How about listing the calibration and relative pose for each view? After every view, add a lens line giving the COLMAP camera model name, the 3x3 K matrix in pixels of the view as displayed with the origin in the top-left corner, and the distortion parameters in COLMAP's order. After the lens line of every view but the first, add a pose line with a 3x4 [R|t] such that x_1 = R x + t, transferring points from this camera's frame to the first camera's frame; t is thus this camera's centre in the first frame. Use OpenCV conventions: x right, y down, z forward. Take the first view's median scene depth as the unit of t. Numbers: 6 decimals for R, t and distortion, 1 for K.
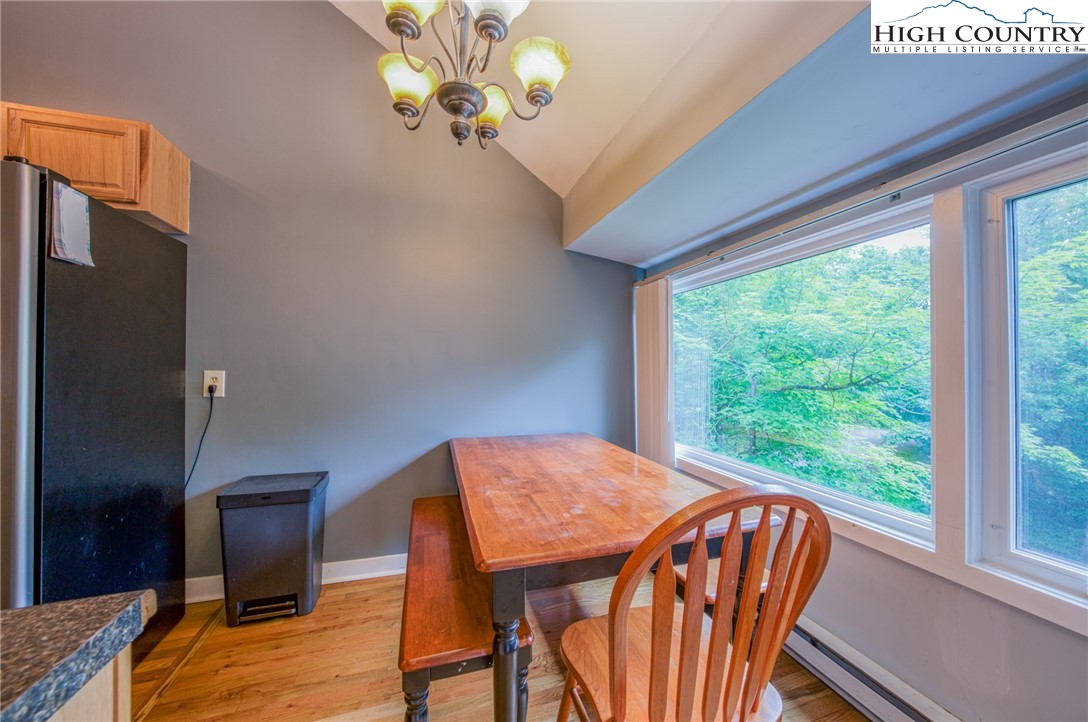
lens RADIAL K [[382.3, 0, 539.9], [0, 382.3, 361.0], [0, 0, 1]] dist [0.000038, 0.002126]
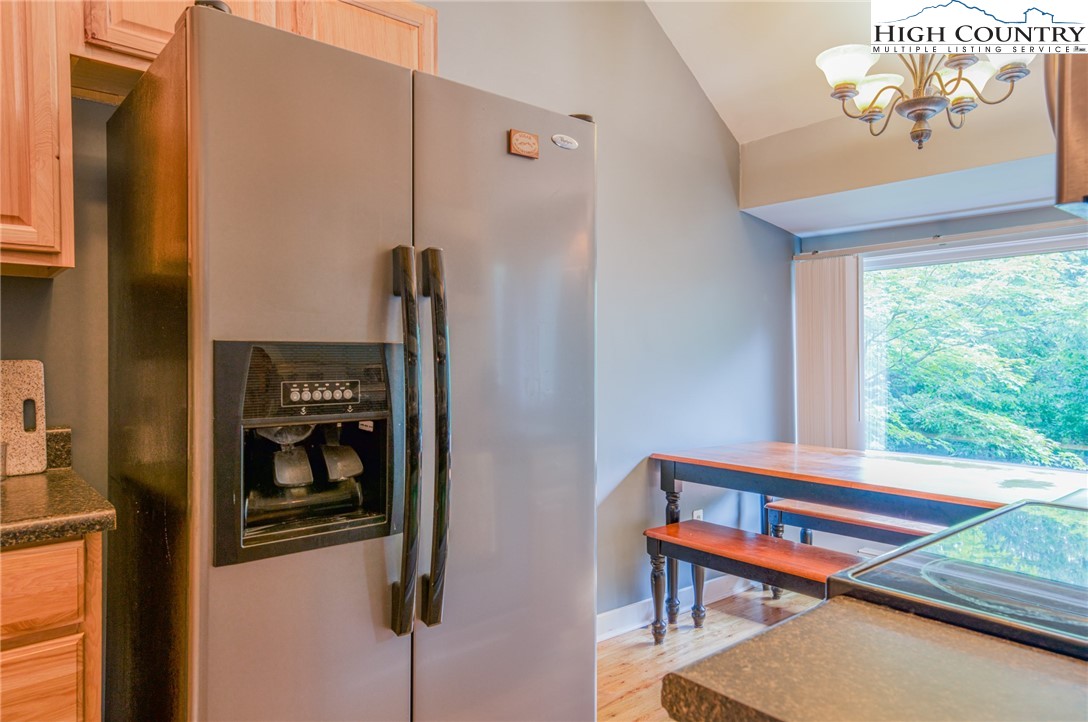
lens RADIAL K [[709.9, 0, 539.7], [0, 709.9, 355.8], [0, 0, 1]] dist [0.073925, -0.002775]
pose [[0.914610, 0.000880, 0.404336, -0.959700], [-0.004264, 0.999963, 0.007470, 0.006227], [-0.404315, -0.008556, 0.914580, -0.226975]]
